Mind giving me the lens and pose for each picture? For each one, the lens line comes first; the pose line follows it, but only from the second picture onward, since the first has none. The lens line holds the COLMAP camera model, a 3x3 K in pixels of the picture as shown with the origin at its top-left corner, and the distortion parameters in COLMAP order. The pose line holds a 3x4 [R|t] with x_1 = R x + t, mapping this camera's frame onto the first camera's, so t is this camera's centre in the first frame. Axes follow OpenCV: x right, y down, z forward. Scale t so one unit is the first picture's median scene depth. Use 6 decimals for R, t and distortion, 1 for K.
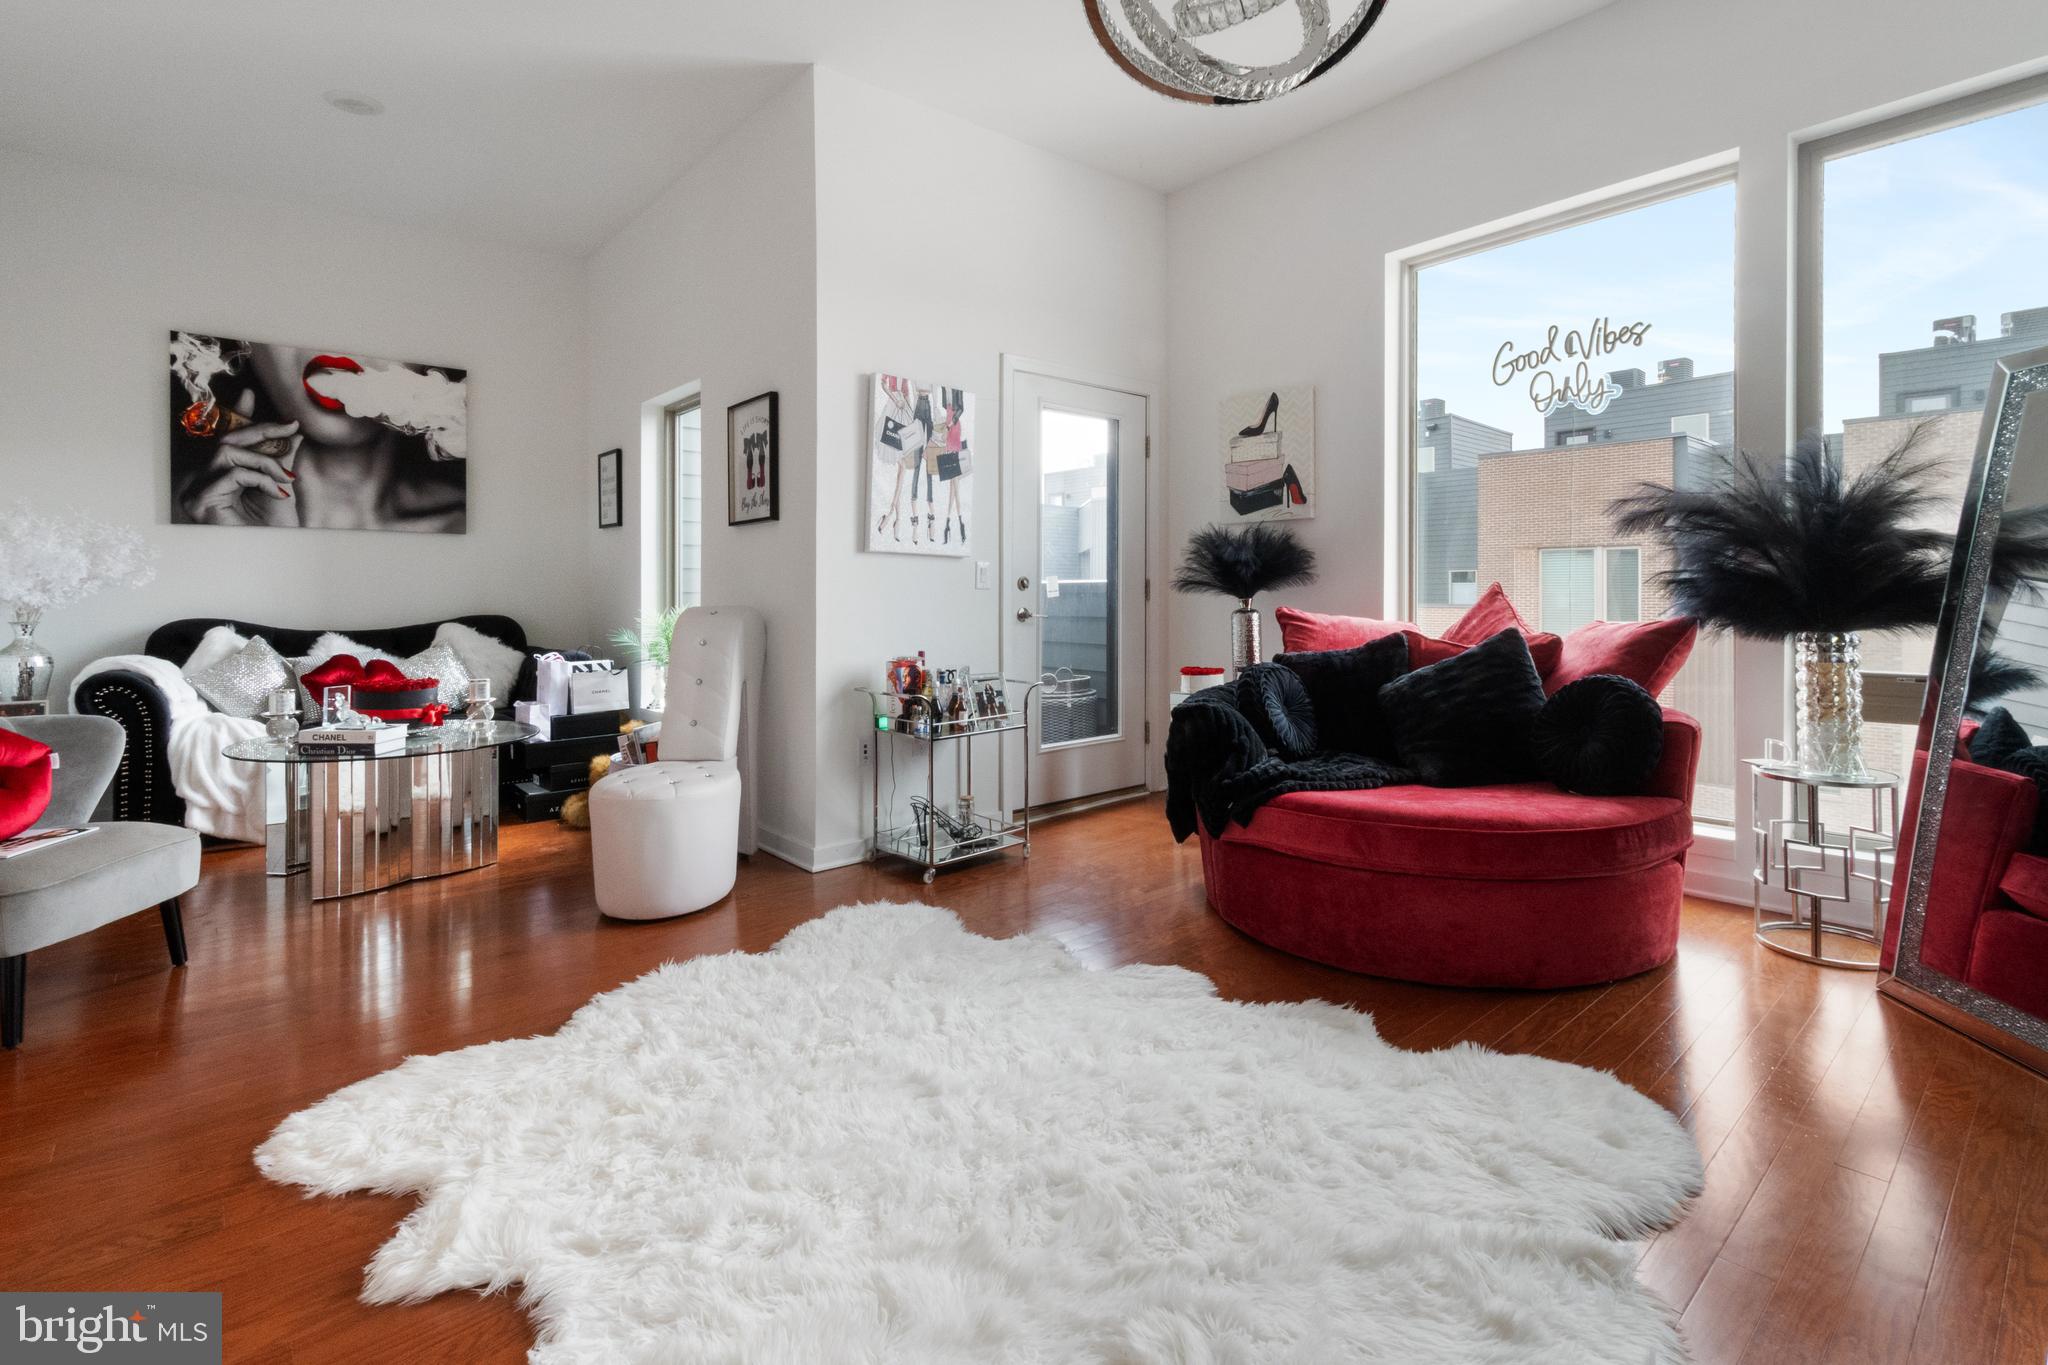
lens RADIAL K [[939.4, 0, 1059.3], [0, 939.4, 594.4], [0, 0, 1]] dist [-0.004167, -0.000629]
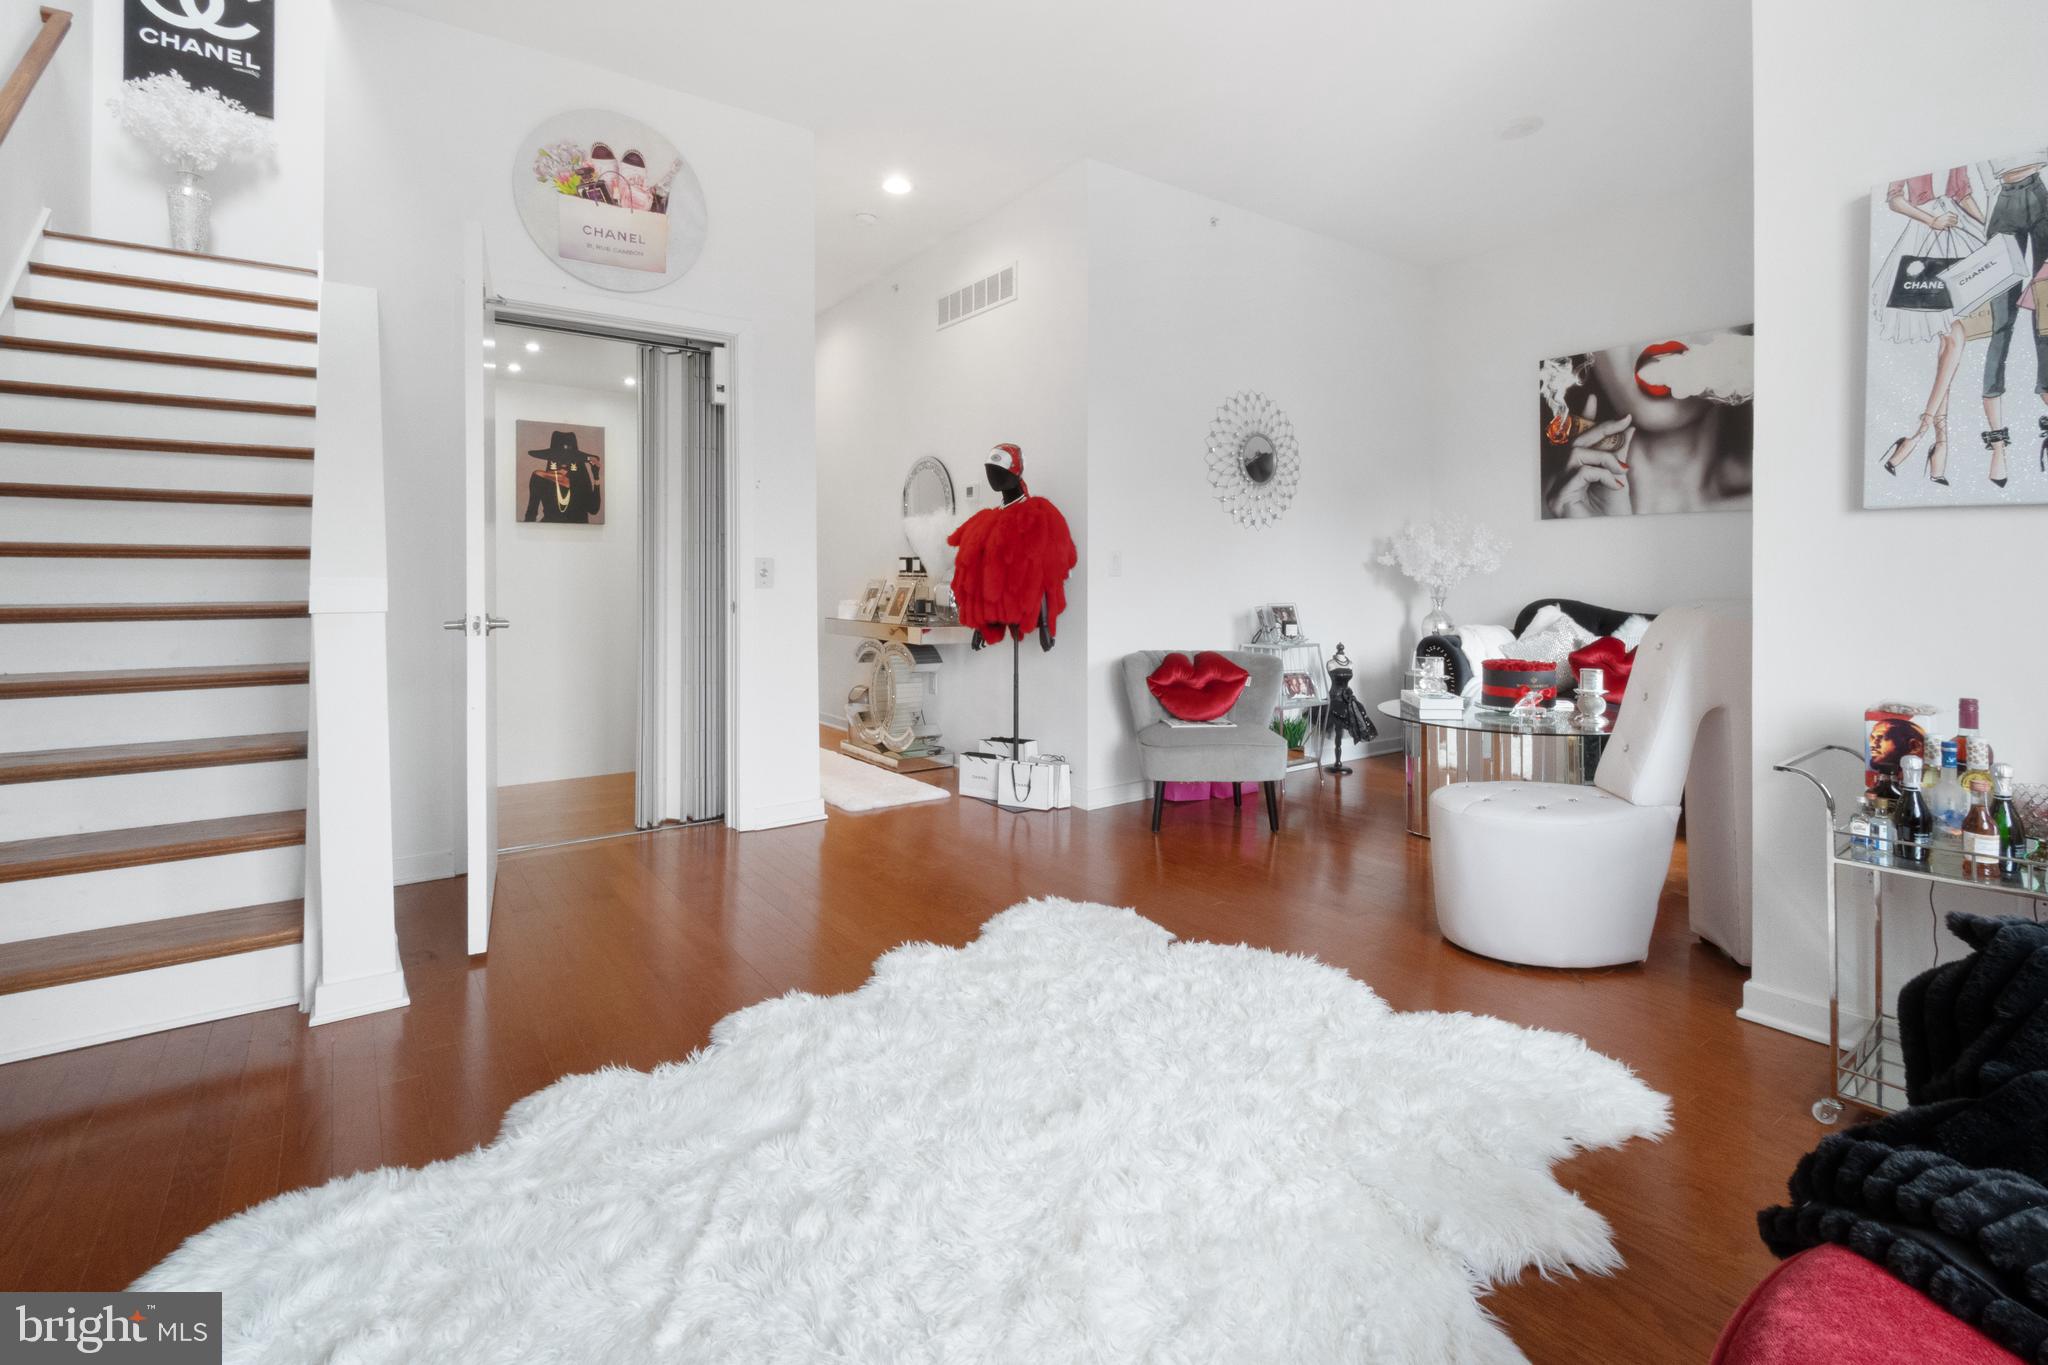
lens RADIAL K [[939.4, 0, 1012.9], [0, 939.4, 579.0], [0, 0, 1]] dist [-0.004167, -0.000629]
pose [[-0.111212, 0.005884, -0.993779, 0.329478], [-0.000937, 0.999981, 0.006026, -0.004957], [0.993796, 0.001601, -0.111204, 0.440206]]
